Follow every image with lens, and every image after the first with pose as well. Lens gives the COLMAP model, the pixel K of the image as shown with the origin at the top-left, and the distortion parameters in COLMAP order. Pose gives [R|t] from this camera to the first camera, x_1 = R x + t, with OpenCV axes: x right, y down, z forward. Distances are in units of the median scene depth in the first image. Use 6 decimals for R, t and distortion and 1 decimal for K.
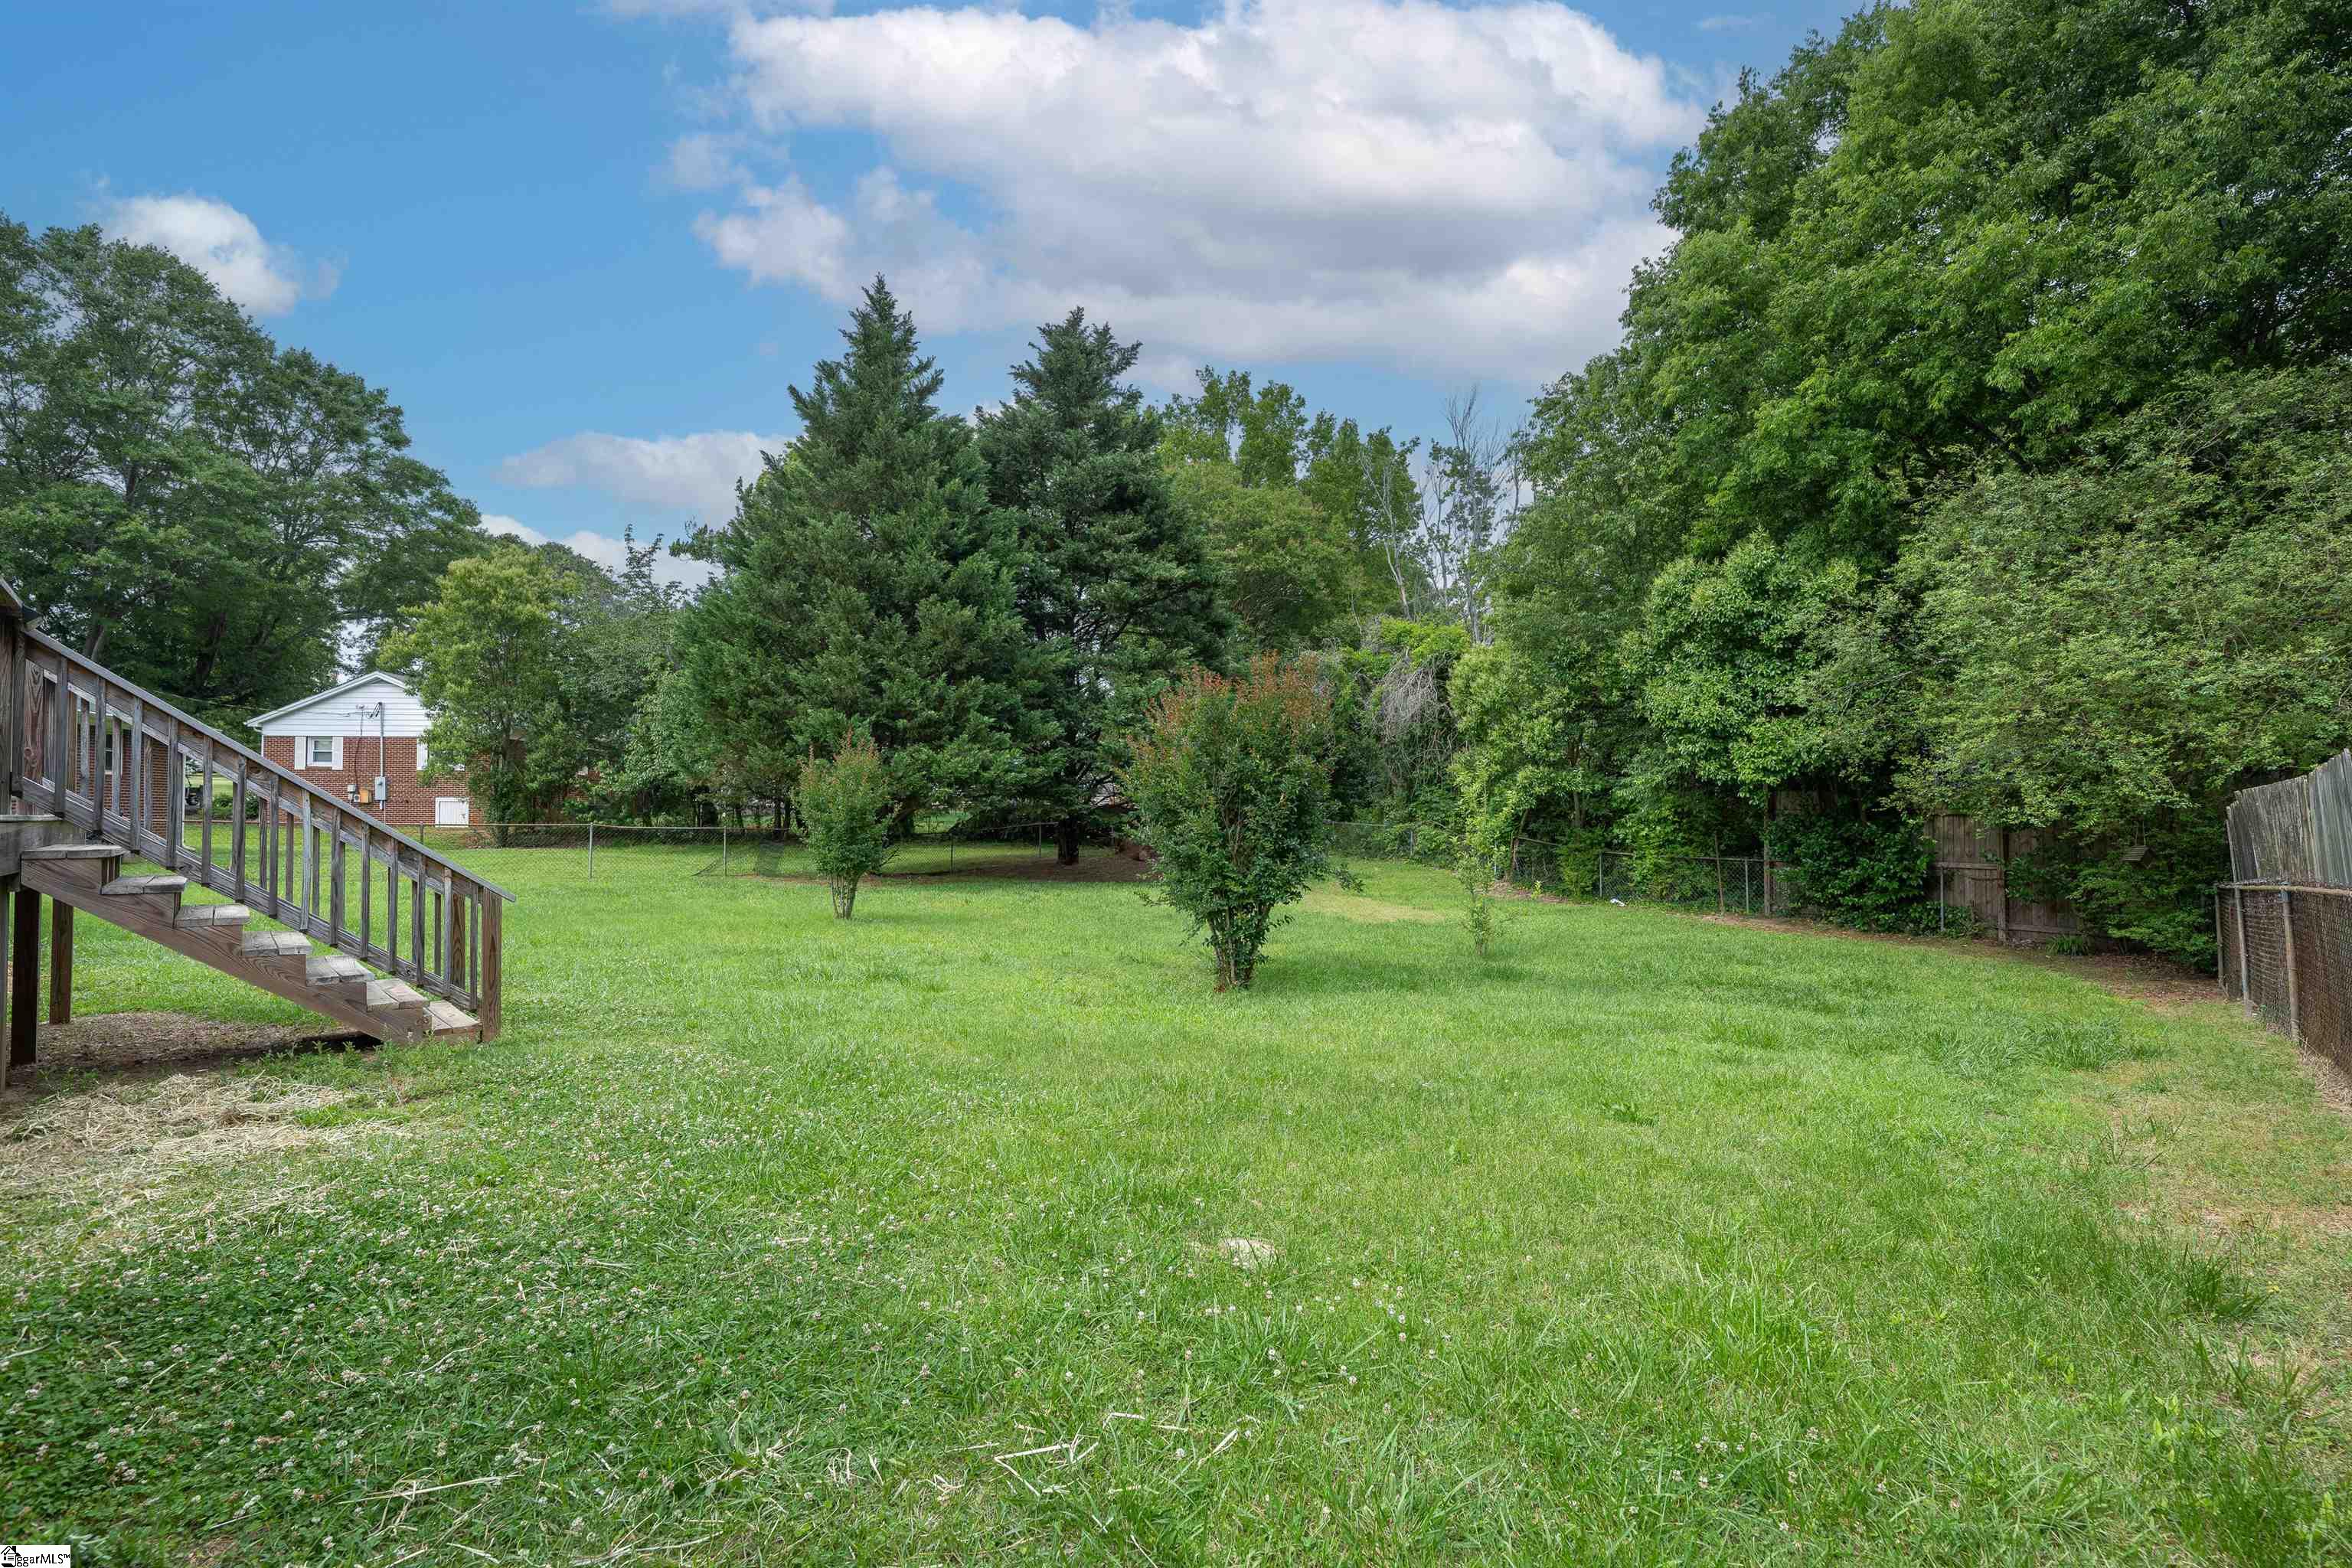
lens RADIAL K [[972.2, 0, 1198.0], [0, 972.2, 791.3], [0, 0, 1]] dist [0.000604, -0.001021]
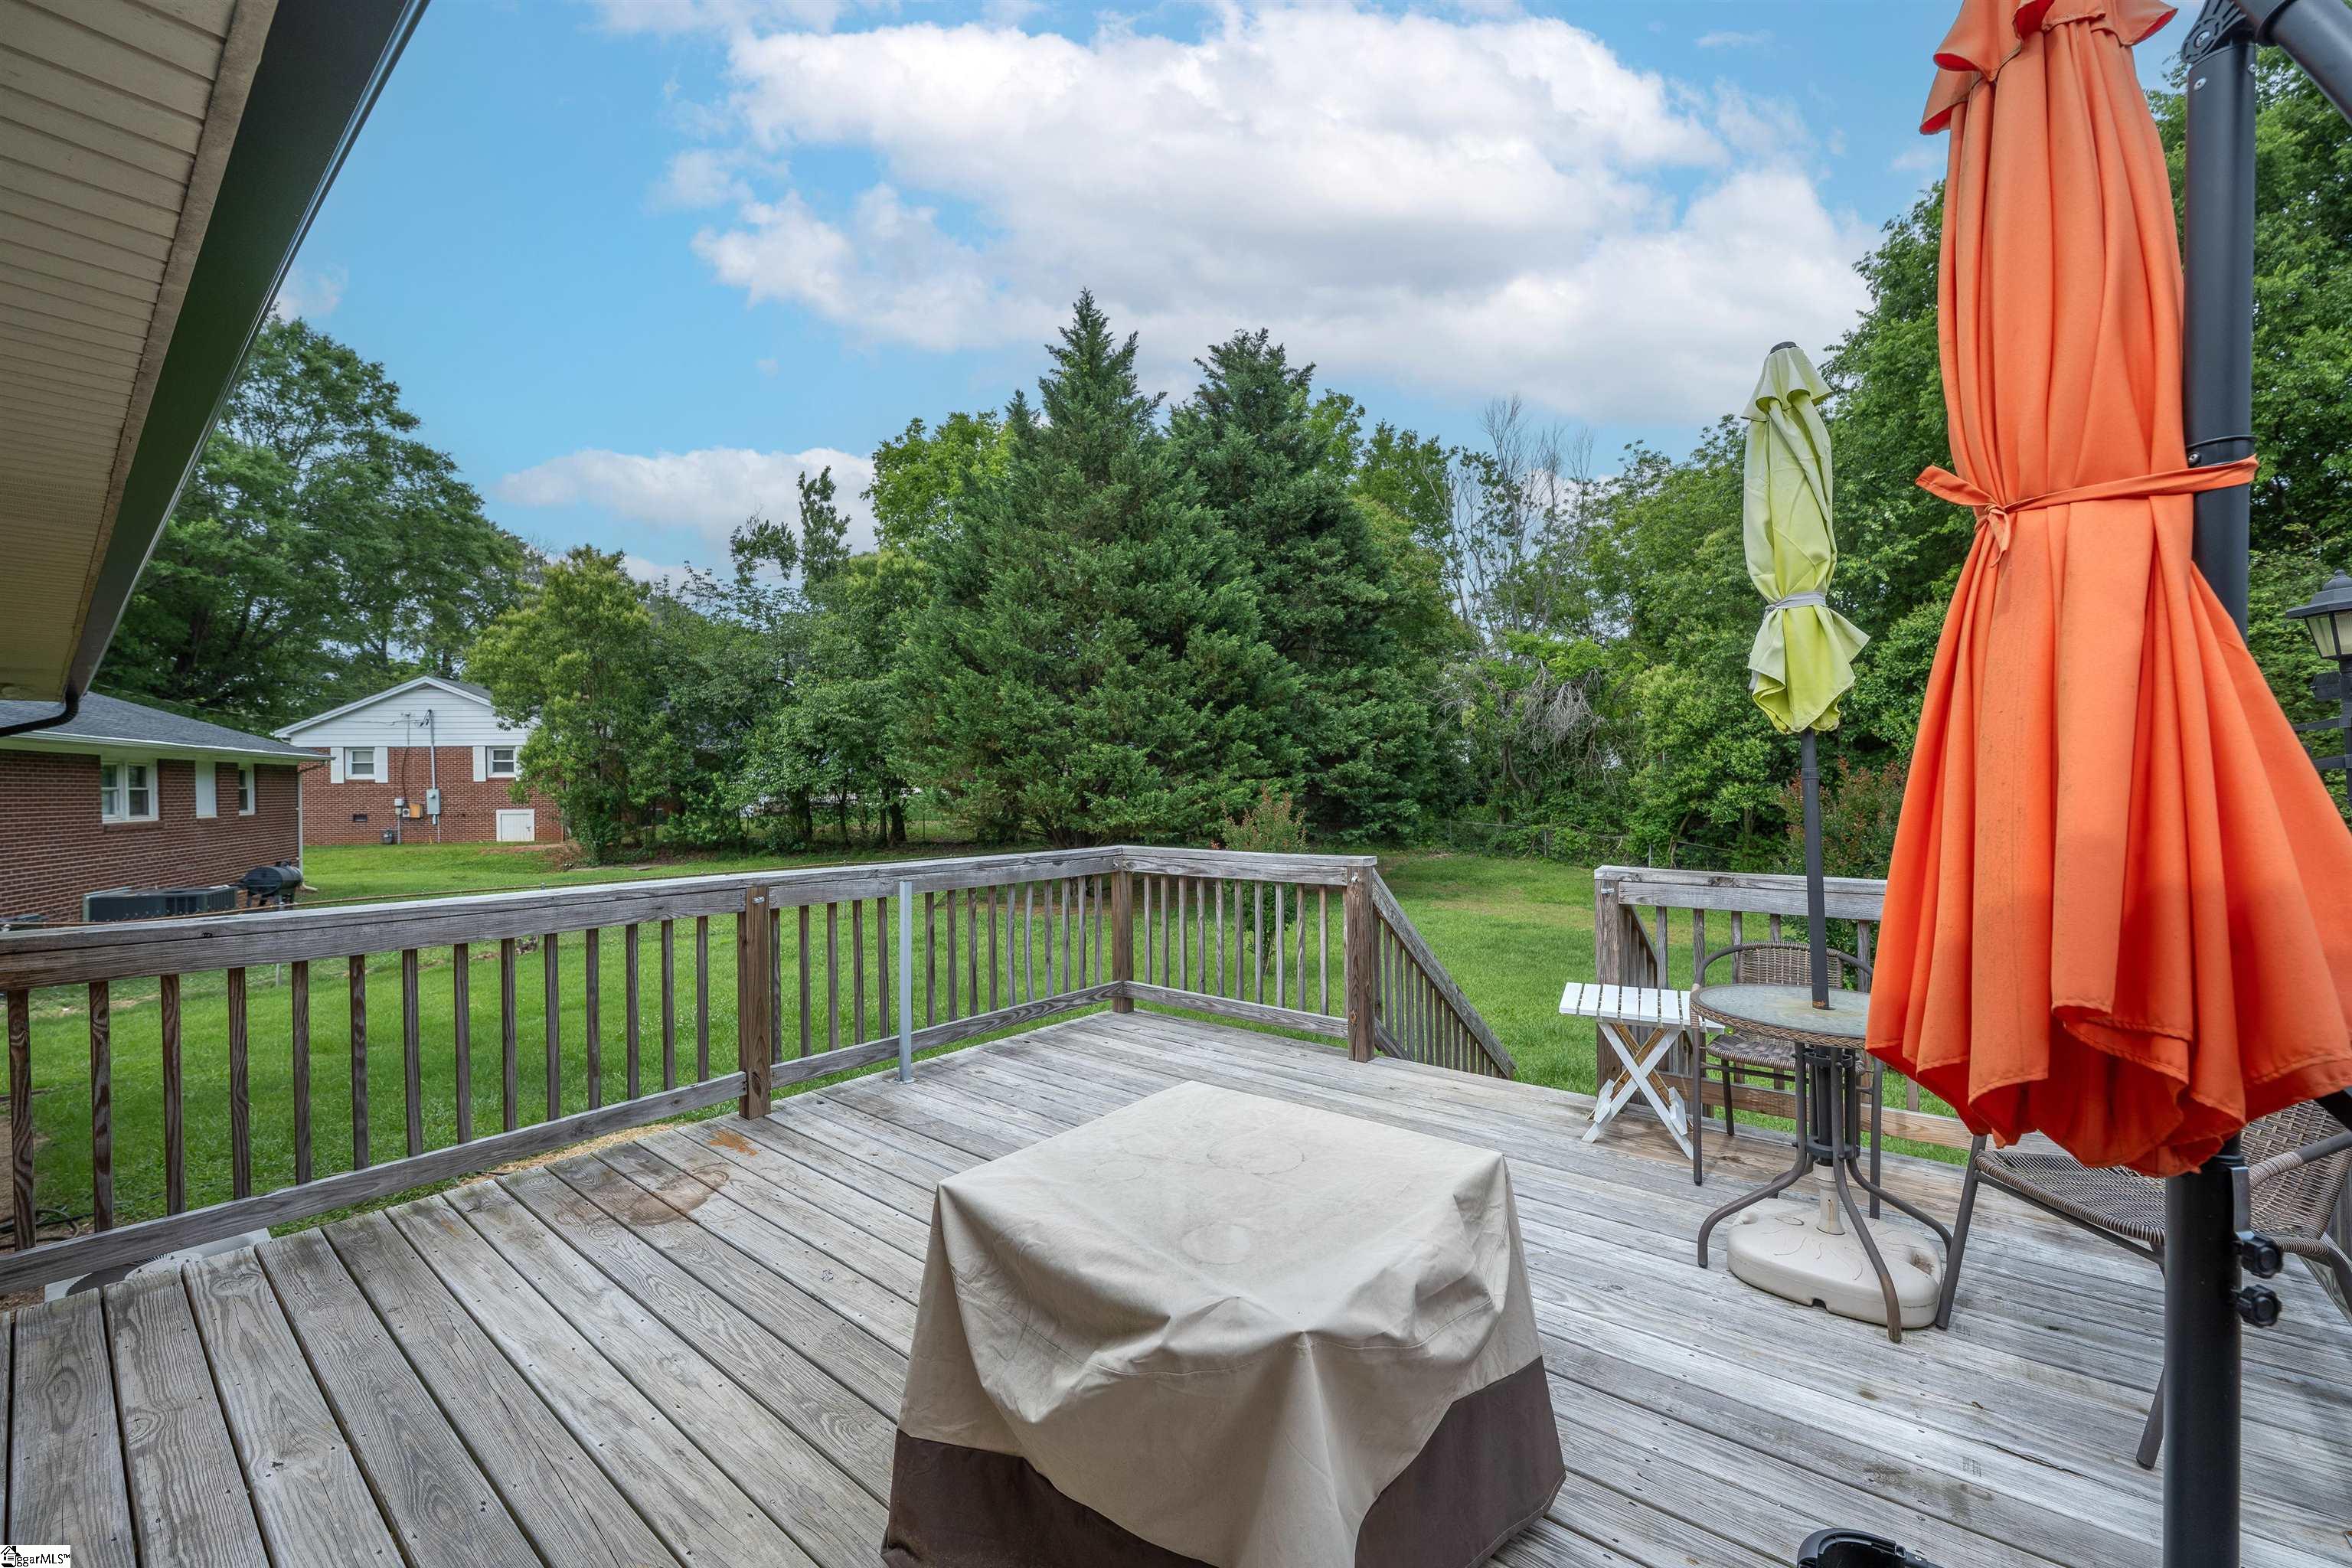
lens RADIAL K [[943.7, 0, 1163.8], [0, 943.7, 781.3], [0, 0, 1]] dist [-0.005387, 0.001046]
pose [[0.992851, -0.015615, 0.118336, -0.265374], [0.012413, 0.999538, 0.027752, -0.041796], [-0.118715, -0.026084, 0.992586, 0.019111]]
